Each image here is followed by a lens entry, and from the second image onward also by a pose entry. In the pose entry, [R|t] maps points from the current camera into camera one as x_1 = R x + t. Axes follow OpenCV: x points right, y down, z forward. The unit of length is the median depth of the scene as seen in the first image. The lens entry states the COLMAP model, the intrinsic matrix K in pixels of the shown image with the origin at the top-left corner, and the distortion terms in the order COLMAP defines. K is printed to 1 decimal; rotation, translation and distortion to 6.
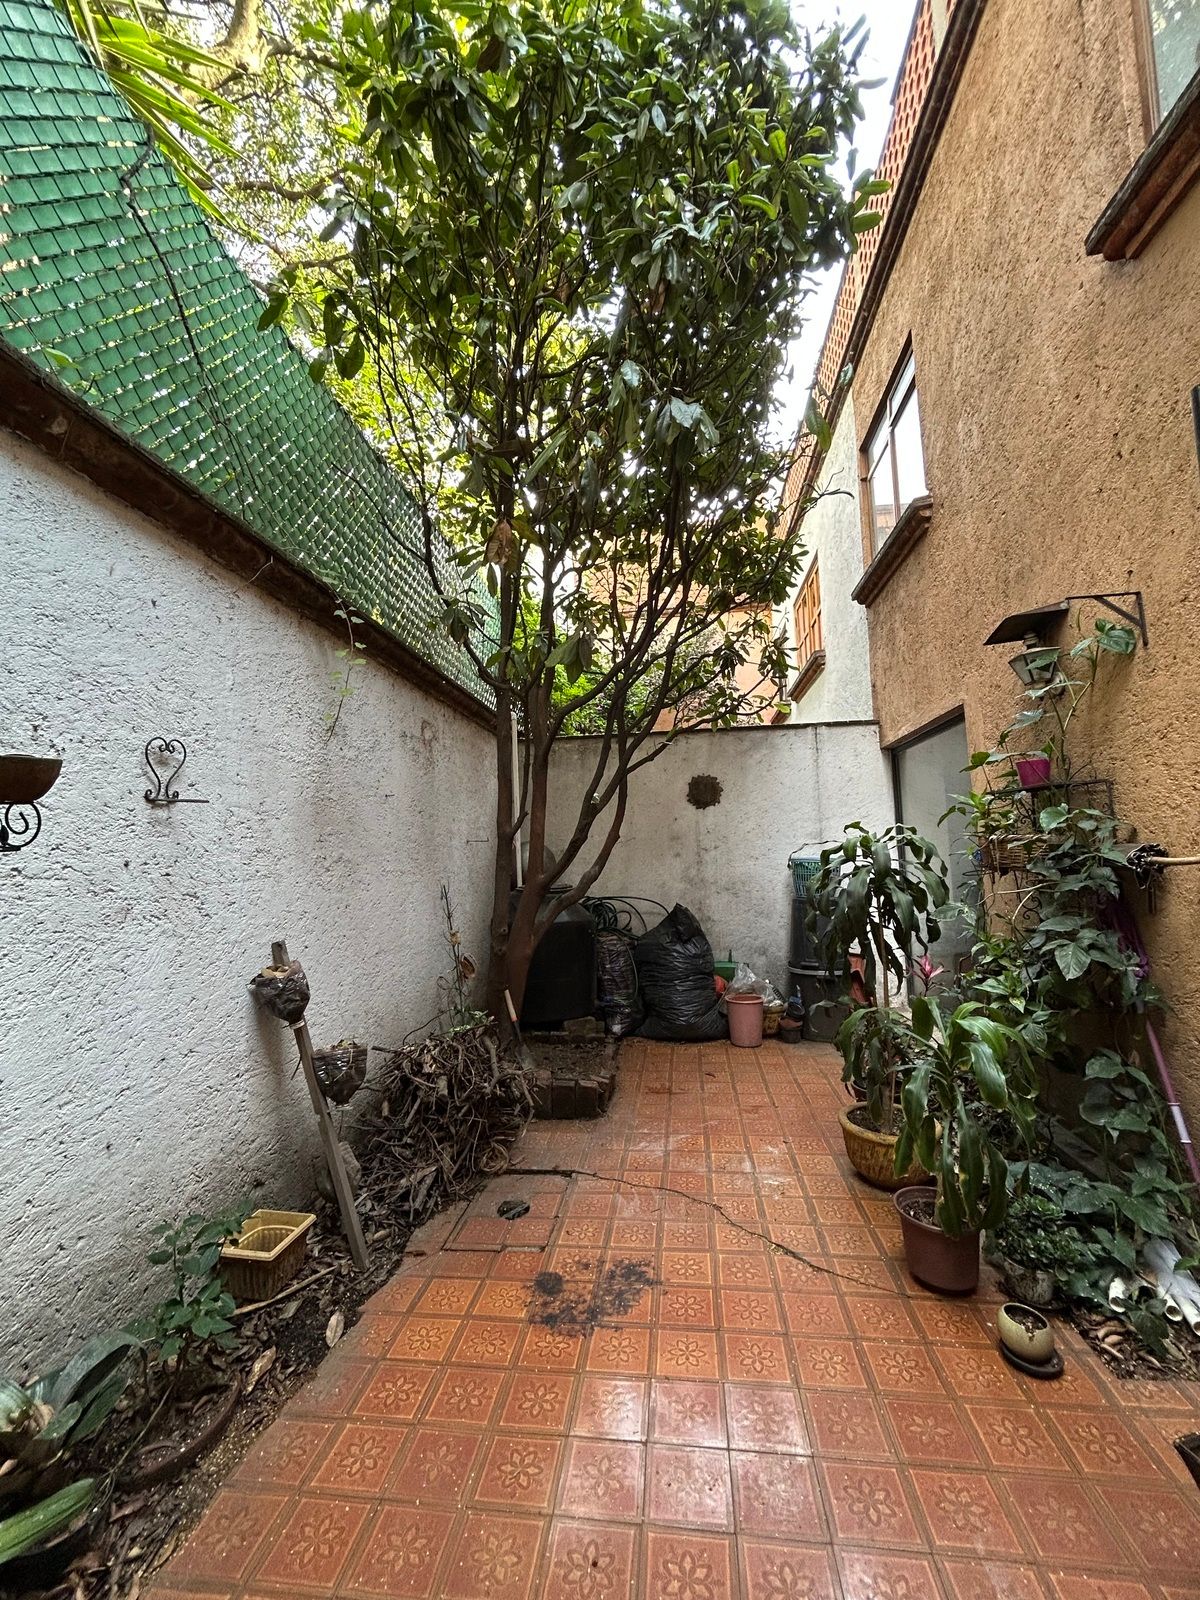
lens RADIAL K [[646.8, 0, 597.7], [0, 646.8, 796.1], [0, 0, 1]] dist [-0.003796, 0.003249]
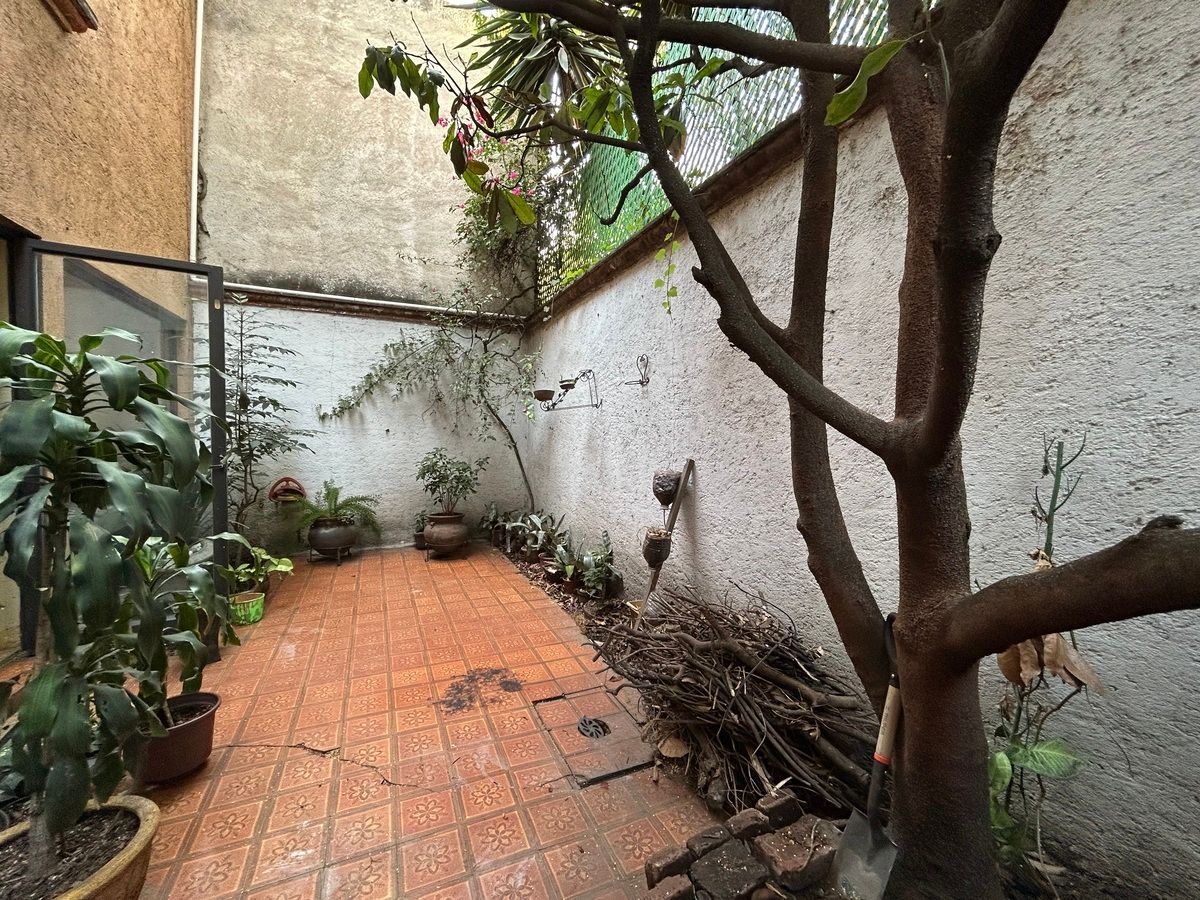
lens RADIAL K [[485.1, 0, 598.3], [0, 485.1, 449.8], [0, 0, 1]] dist [-0.003796, 0.003249]
pose [[-0.843792, 0.034098, -0.535586, 0.308583], [0.060503, 0.997661, -0.031803, 0.233482], [0.533249, -0.059239, -0.843881, 1.911112]]
